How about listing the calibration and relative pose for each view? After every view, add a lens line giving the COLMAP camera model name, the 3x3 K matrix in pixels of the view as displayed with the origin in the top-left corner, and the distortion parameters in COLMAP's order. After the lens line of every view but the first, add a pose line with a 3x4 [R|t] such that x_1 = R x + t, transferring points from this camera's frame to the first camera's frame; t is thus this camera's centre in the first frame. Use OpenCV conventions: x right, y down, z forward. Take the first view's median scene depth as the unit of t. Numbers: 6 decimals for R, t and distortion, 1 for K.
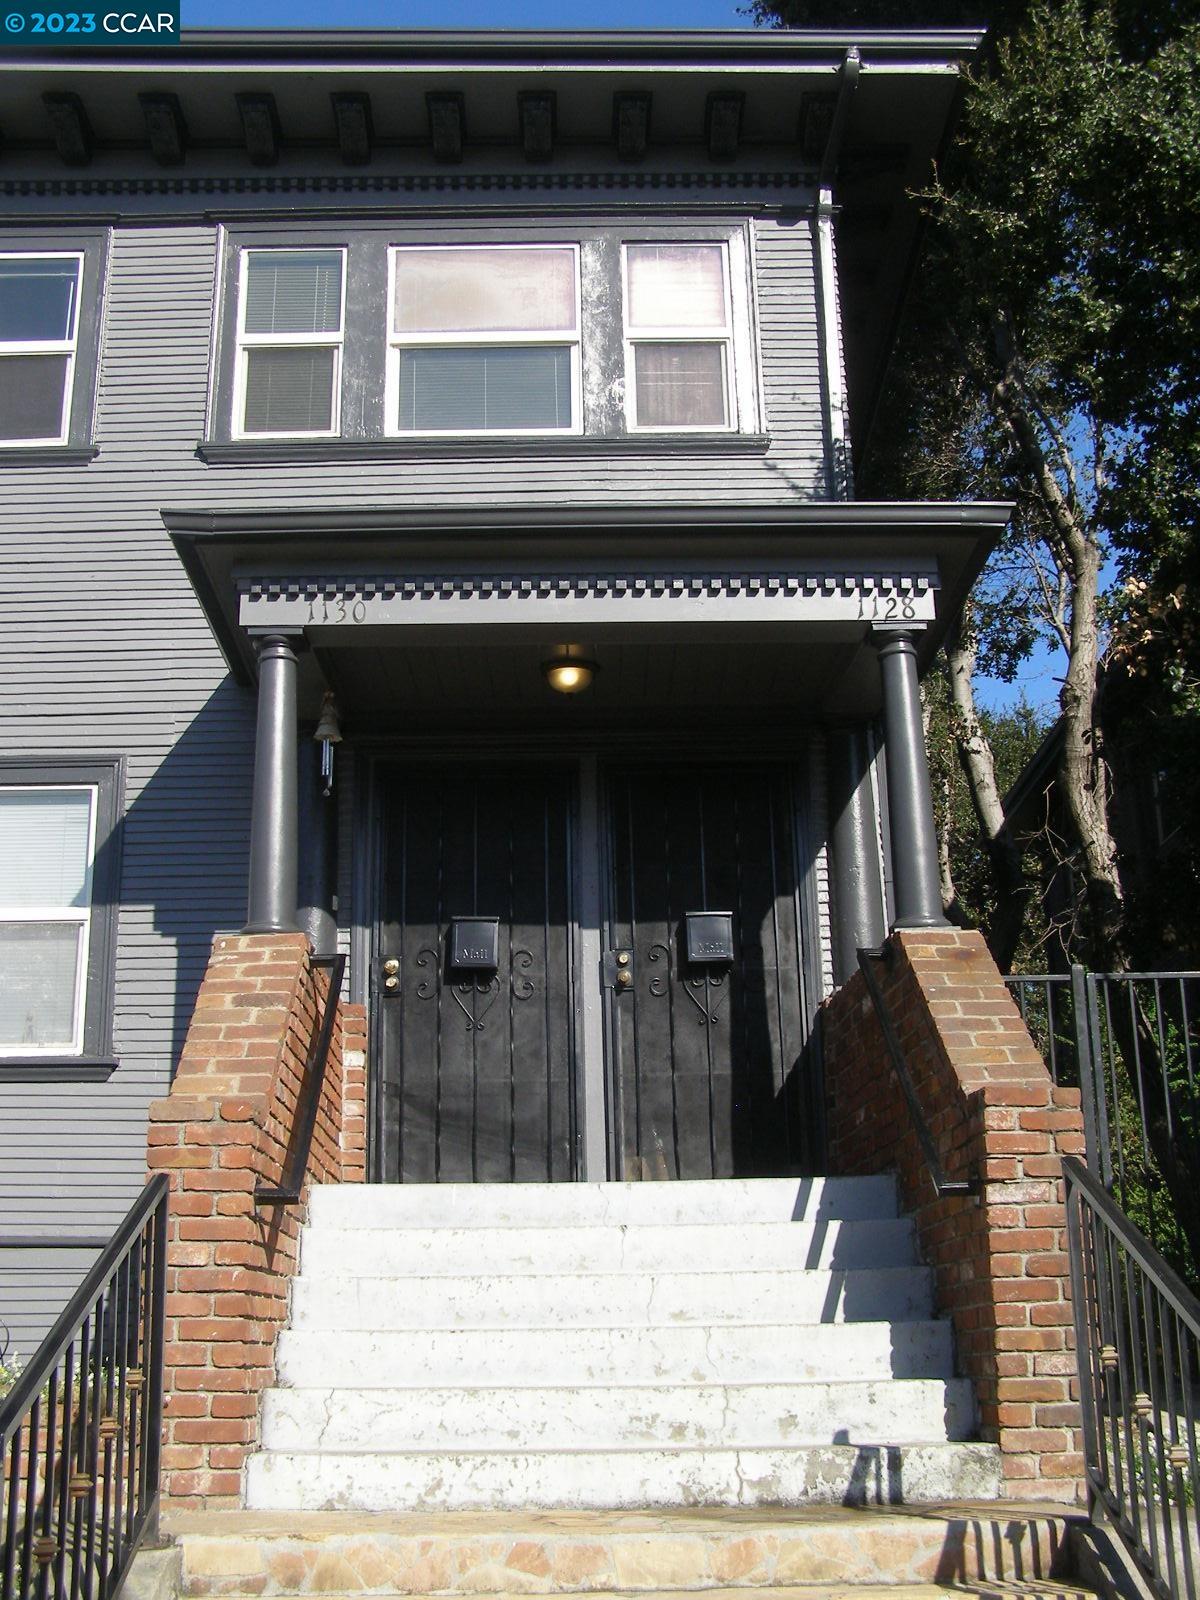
lens RADIAL K [[1780.0, 0, 599.9], [0, 1780.0, 792.7], [0, 0, 1]] dist [-0.215340, 0.355024]
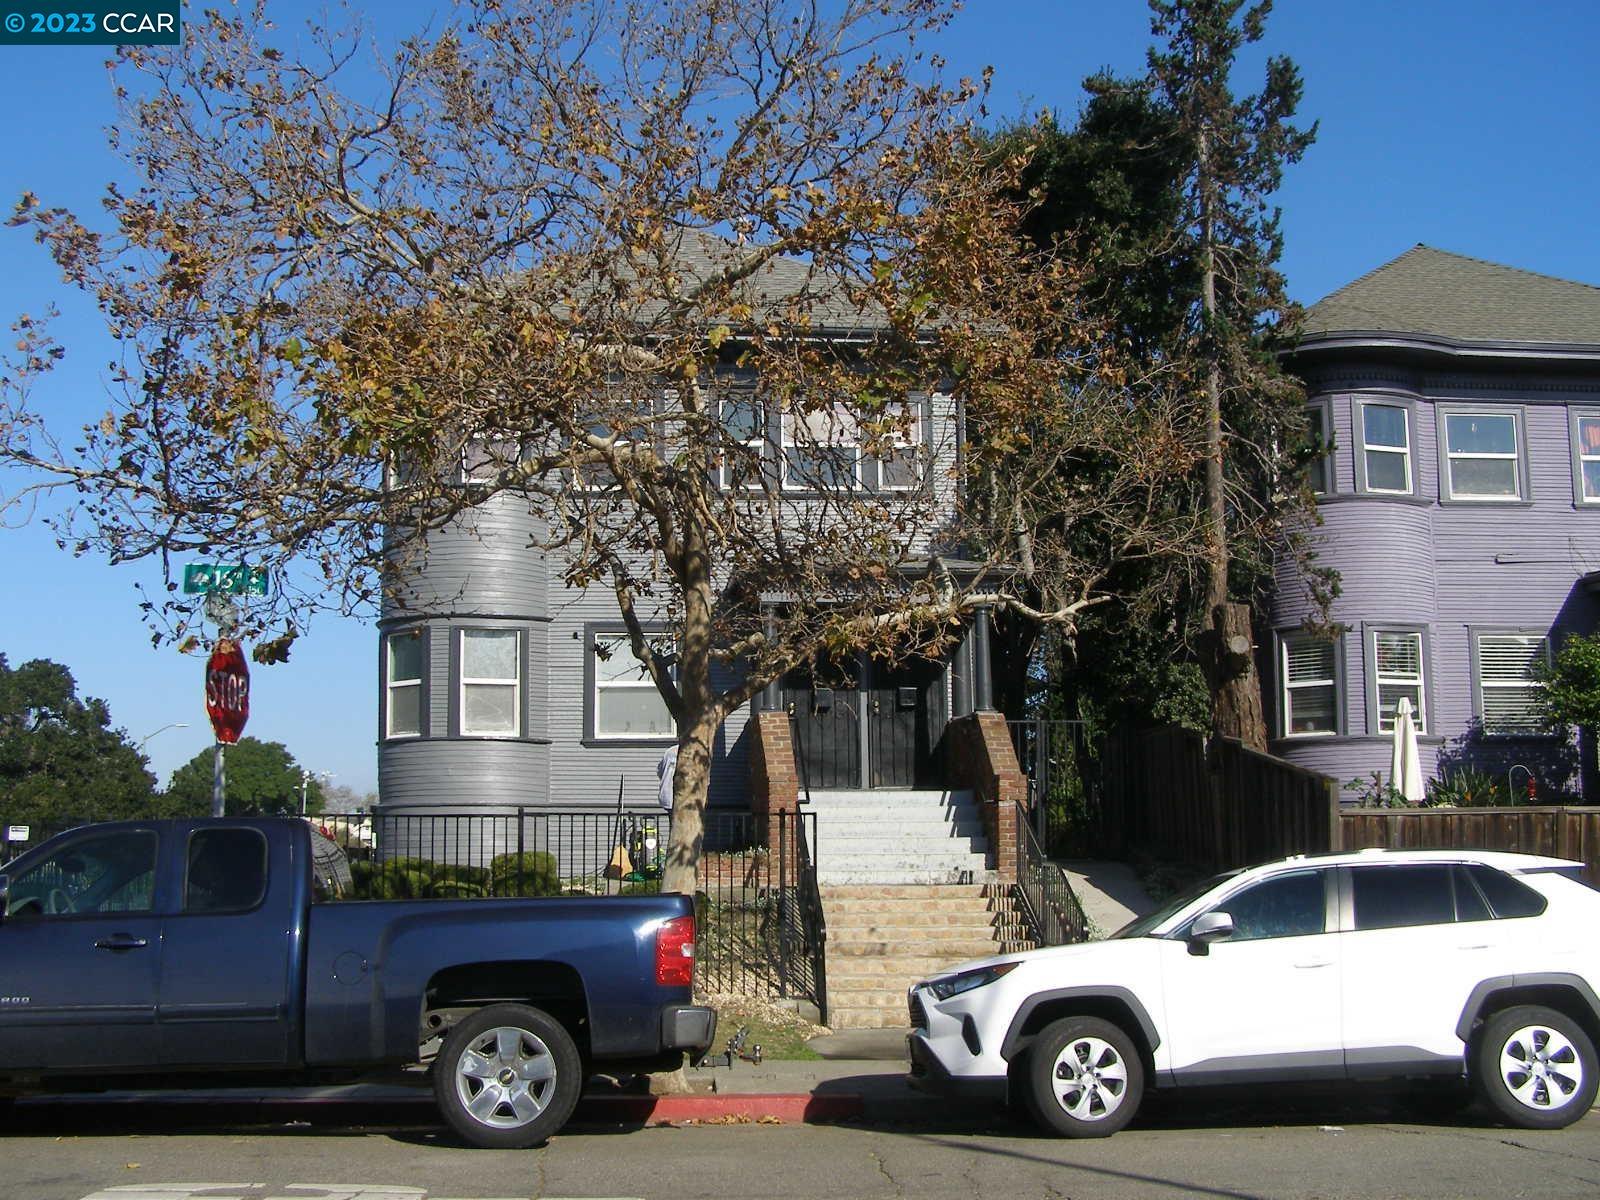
lens RADIAL K [[1780.0, 0, 772.8], [0, 1780.0, 617.2], [0, 0, 1]] dist [-0.215340, 0.355024]
pose [[0.998008, 0.020198, 0.059775, -0.412332], [-0.030641, 0.983313, 0.179325, -0.691412], [-0.055155, -0.180799, 0.981972, -2.183152]]
